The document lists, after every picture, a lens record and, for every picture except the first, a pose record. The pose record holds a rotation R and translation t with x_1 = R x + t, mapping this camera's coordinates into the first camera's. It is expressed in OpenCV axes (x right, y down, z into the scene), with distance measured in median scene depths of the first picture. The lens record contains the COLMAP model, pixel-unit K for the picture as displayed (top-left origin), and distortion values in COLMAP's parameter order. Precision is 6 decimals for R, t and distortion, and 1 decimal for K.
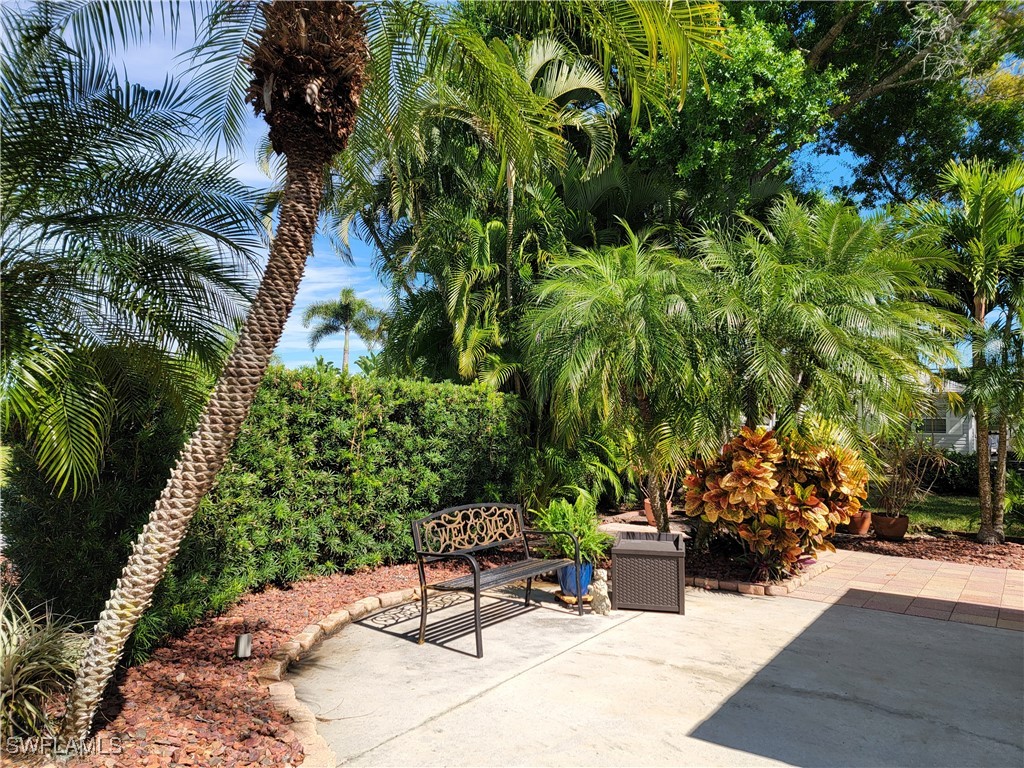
lens RADIAL K [[708.6, 0, 509.6], [0, 708.6, 393.0], [0, 0, 1]] dist [0.077308, -0.050366]
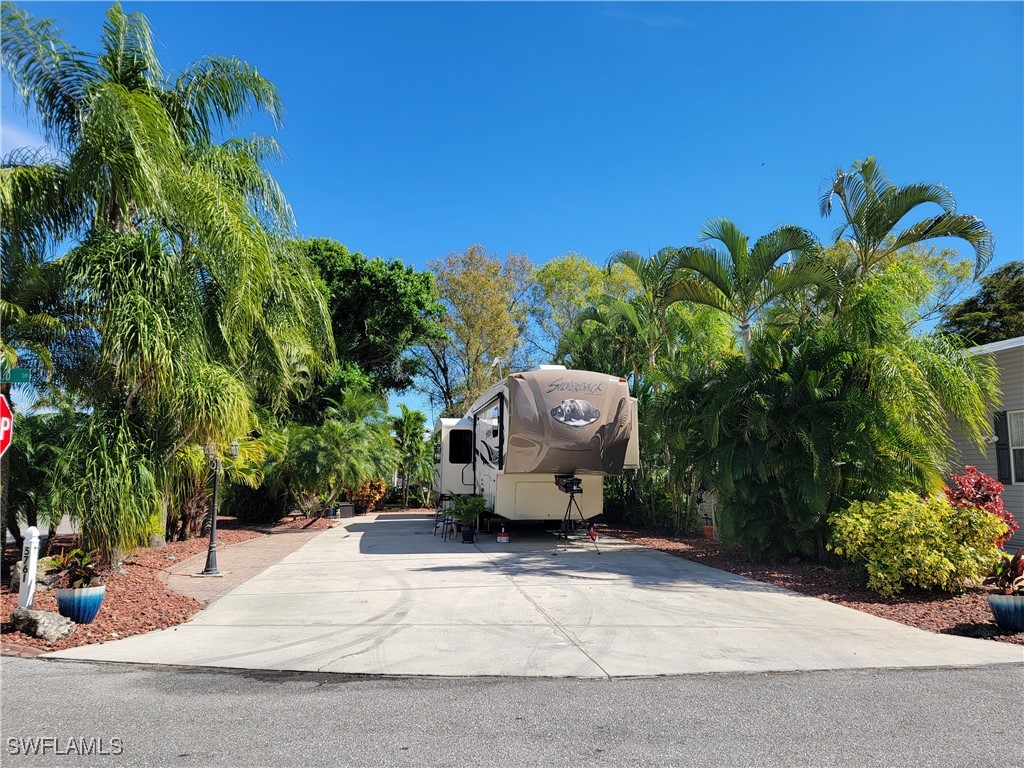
lens RADIAL K [[708.6, 0, 513.0], [0, 708.6, 384.8], [0, 0, 1]] dist [0.077308, -0.050366]
pose [[0.725829, 0.072262, 0.684069, -2.131437], [-0.015267, 0.995914, -0.089005, -0.150532], [-0.687706, 0.054159, 0.723966, -2.974922]]
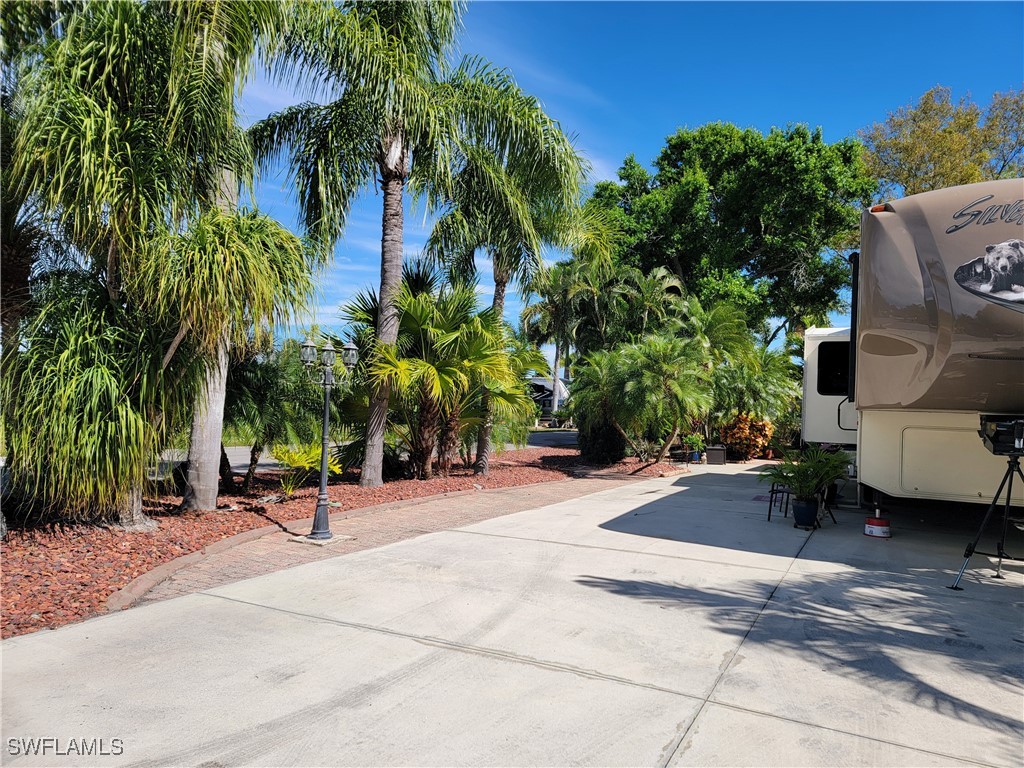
lens RADIAL K [[708.6, 0, 521.6], [0, 708.6, 387.0], [0, 0, 1]] dist [0.077308, -0.050366]
pose [[0.990500, 0.020956, 0.135905, -1.230458], [-0.022494, 0.999699, 0.009791, -0.101260], [-0.135659, -0.012755, 0.990673, -2.352653]]
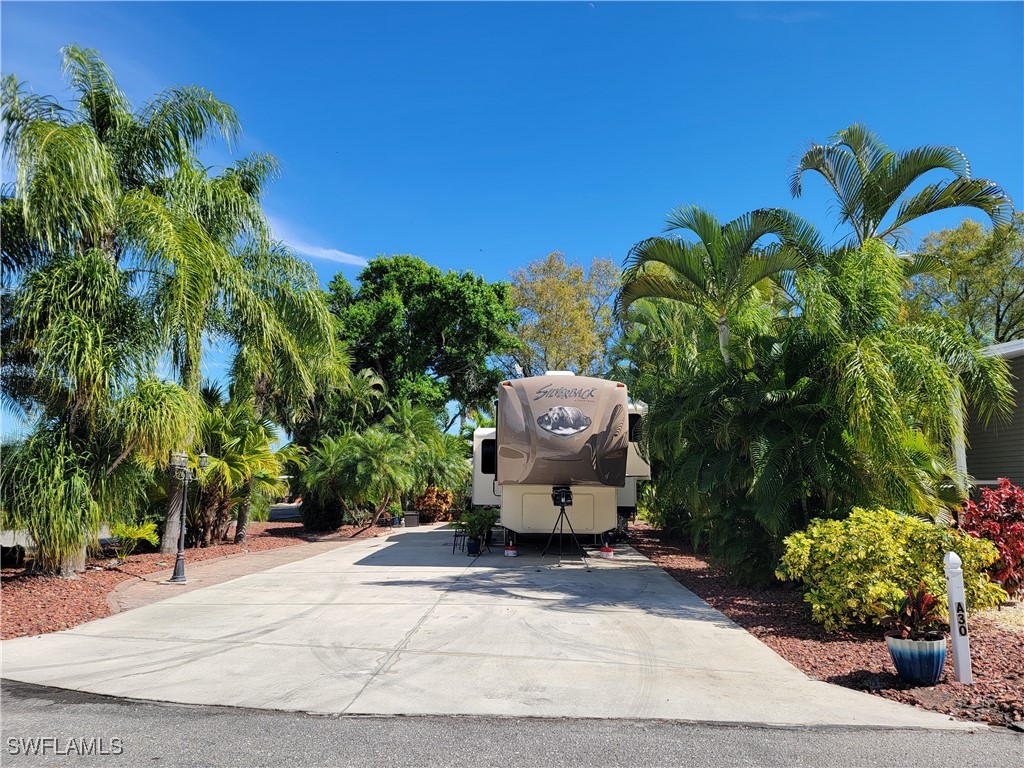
lens RADIAL K [[708.6, 0, 509.3], [0, 708.6, 382.6], [0, 0, 1]] dist [0.077308, -0.050366]
pose [[0.847691, 0.065119, 0.526478, -1.698038], [-0.012380, 0.994595, -0.103087, -0.158048], [-0.530346, 0.080868, 0.843916, -3.201688]]
